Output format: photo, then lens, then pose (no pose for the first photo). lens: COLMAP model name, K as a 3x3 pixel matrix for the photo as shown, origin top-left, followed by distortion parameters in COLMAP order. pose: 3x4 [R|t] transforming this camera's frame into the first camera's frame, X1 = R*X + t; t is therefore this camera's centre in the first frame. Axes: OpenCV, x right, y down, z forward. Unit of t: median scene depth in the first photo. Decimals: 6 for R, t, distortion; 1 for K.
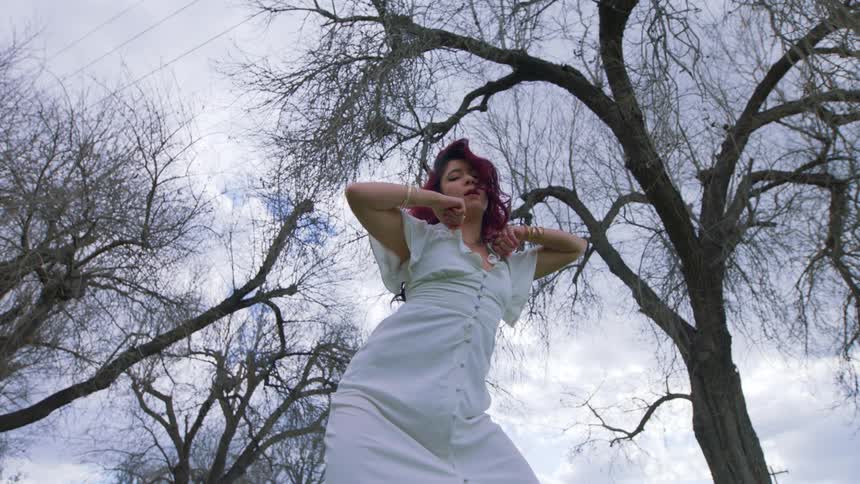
lens RADIAL K [[509.5, 0, 434.6], [0, 509.5, 245.3], [0, 0, 1]] dist [-0.024968, 0.020683]
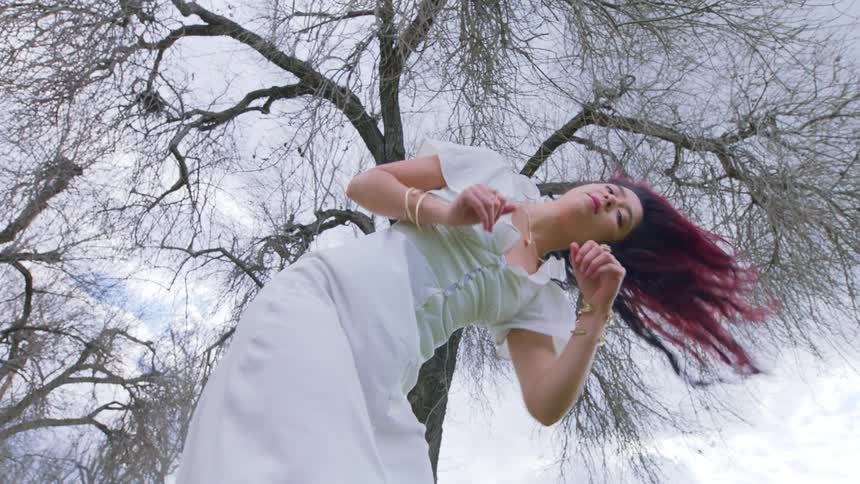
lens RADIAL K [[509.5, 0, 428.8], [0, 509.5, 244.0], [0, 0, 1]] dist [-0.024968, 0.020683]
pose [[0.956666, 0.219478, 0.191362, 0.270127], [-0.209093, 0.975158, -0.073127, -0.014284], [-0.202658, 0.029946, 0.978792, -0.009435]]
